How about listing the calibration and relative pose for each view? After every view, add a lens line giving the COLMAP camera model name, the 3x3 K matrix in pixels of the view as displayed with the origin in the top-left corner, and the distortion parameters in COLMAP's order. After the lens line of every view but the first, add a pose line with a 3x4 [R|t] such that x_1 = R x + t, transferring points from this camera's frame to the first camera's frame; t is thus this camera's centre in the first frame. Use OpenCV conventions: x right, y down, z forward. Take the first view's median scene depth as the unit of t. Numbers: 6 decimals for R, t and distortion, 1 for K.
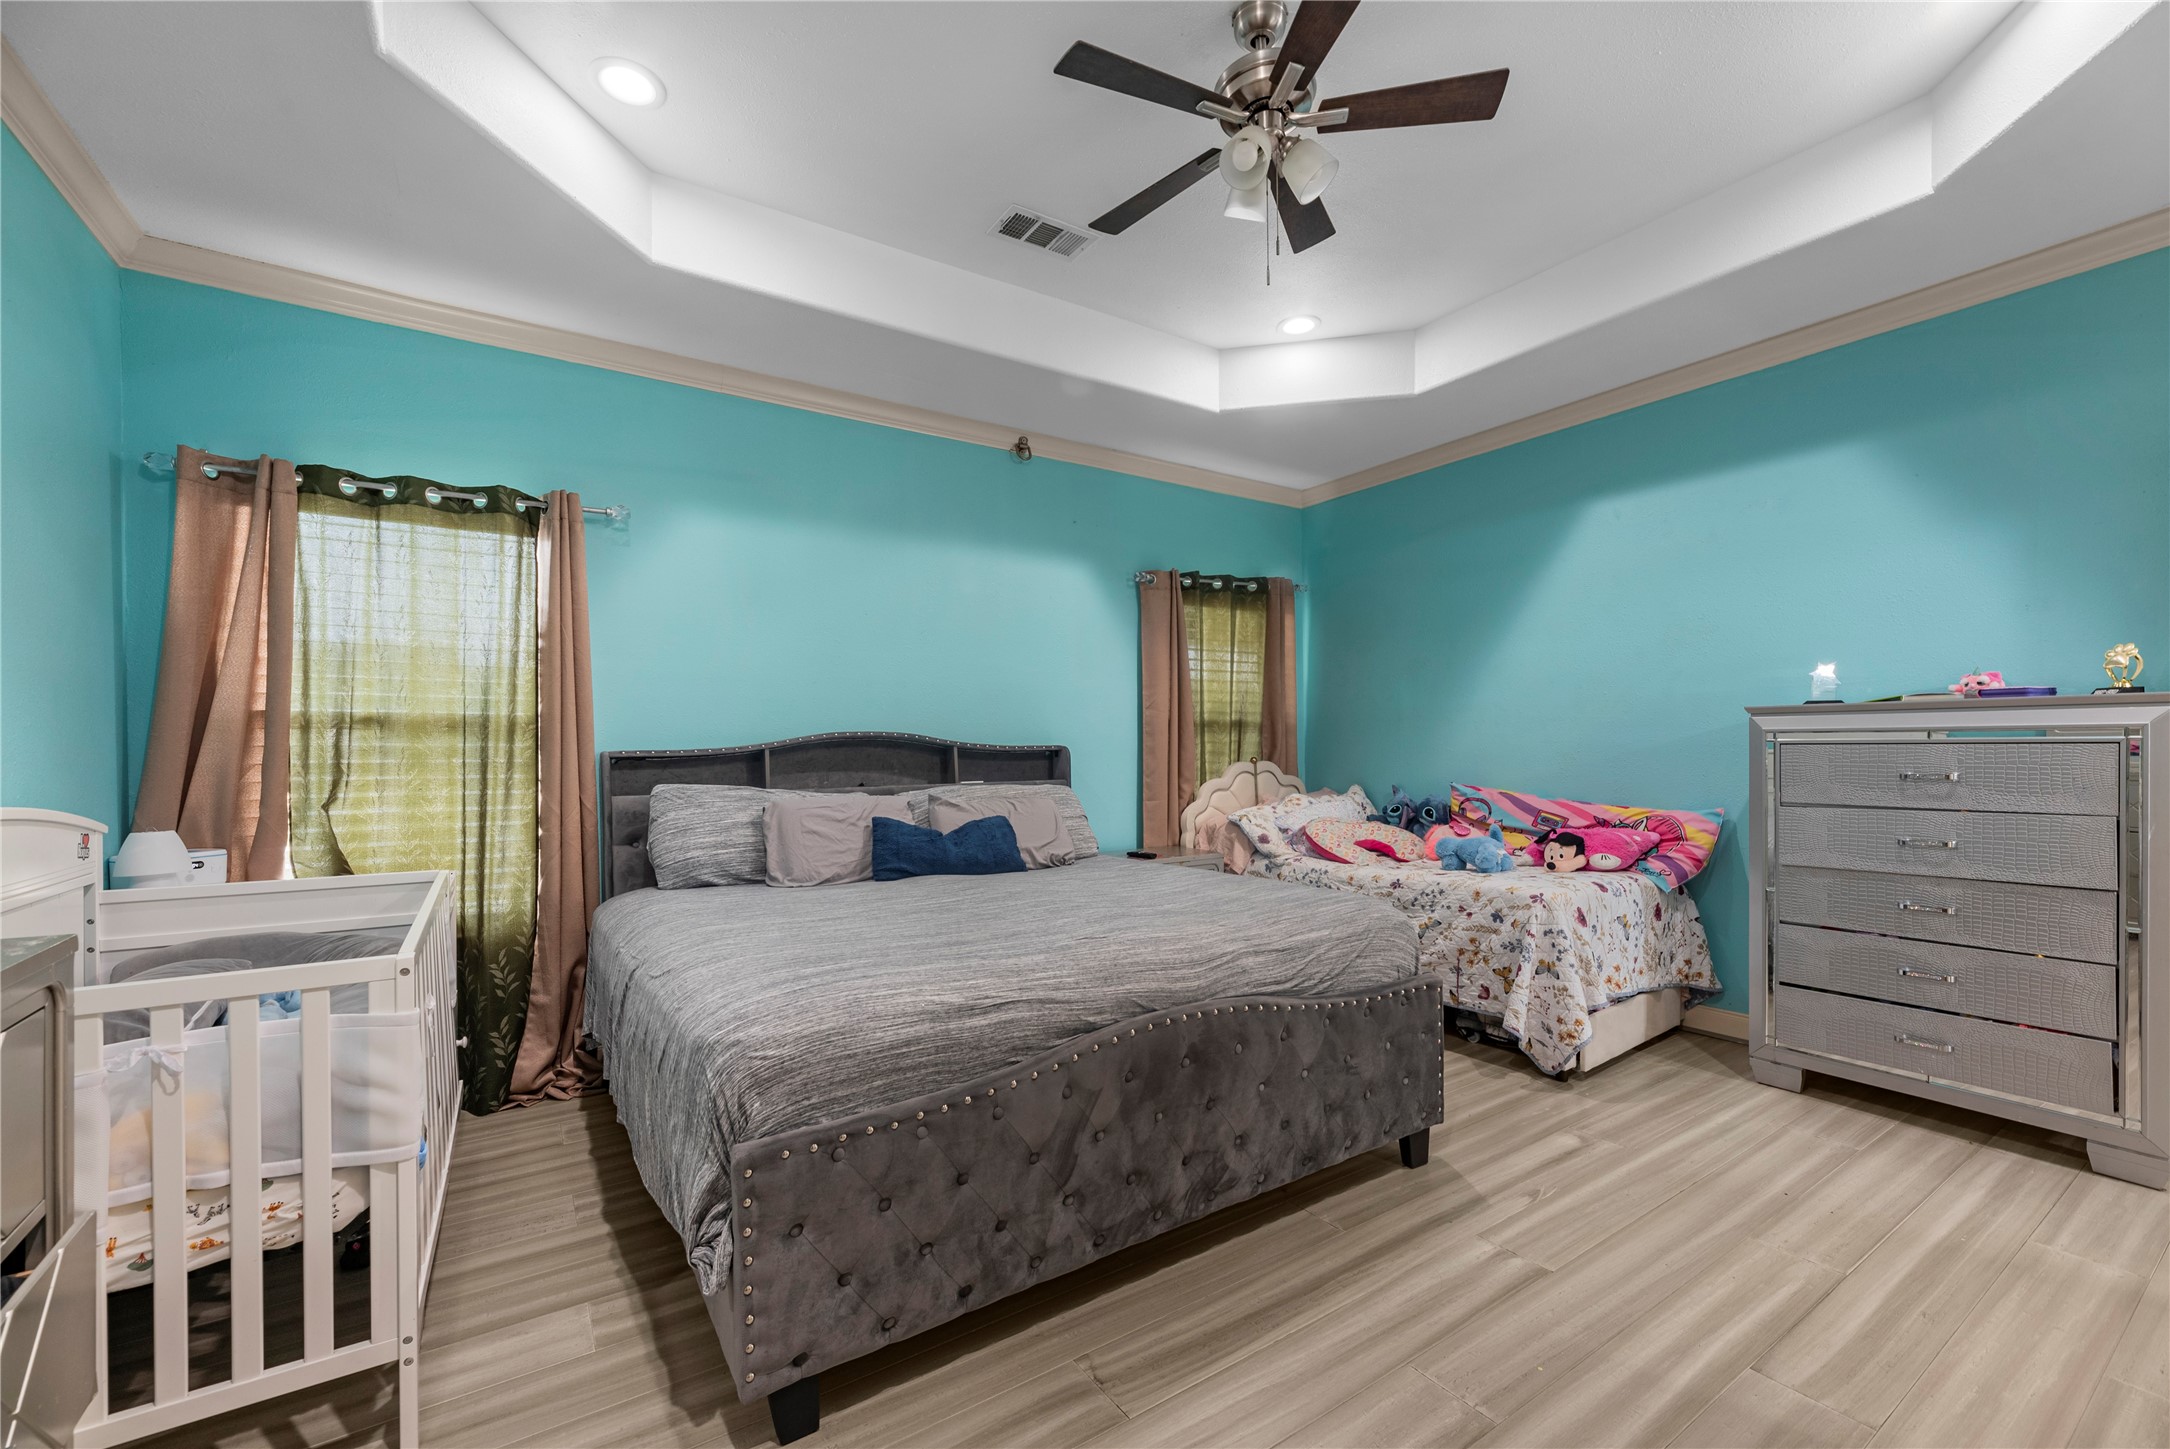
lens RADIAL K [[884.5, 0, 1098.2], [0, 884.5, 742.5], [0, 0, 1]] dist [-0.000568, 0.000243]
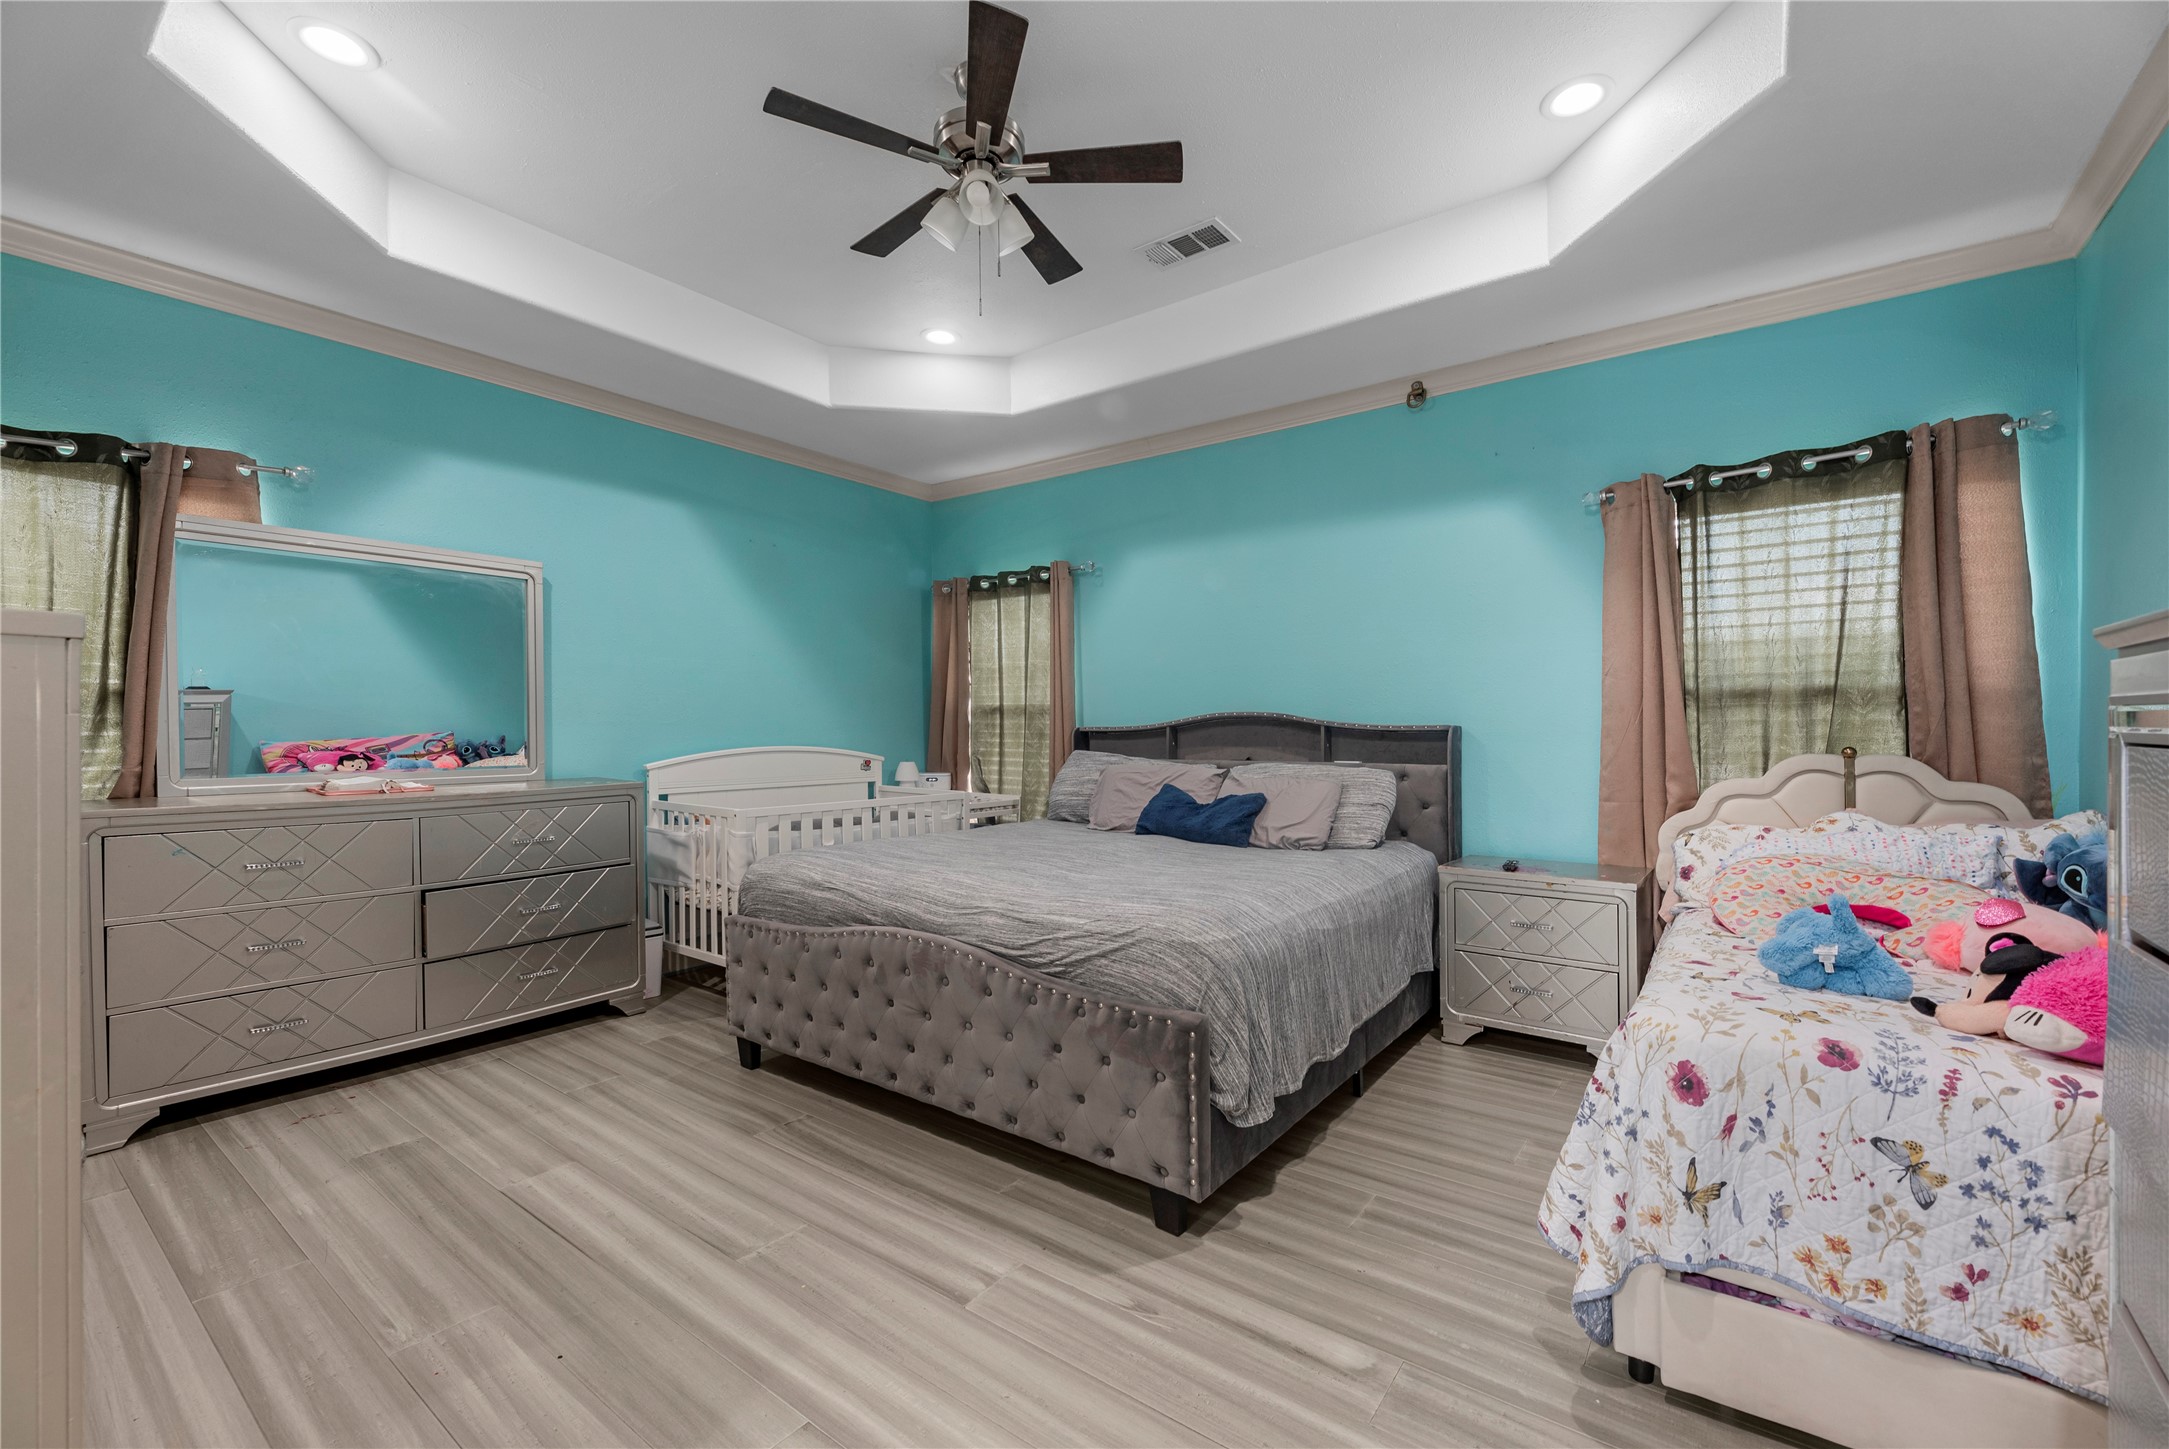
lens RADIAL K [[889.2, 0, 1084.5], [0, 889.2, 724.5], [0, 0, 1]] dist [0.000616, 0.000071]
pose [[0.334022, 0.007254, -0.942537, 0.876753], [0.003515, 0.999954, 0.008941, -0.008177], [0.942559, -0.006300, 0.333981, 0.502063]]
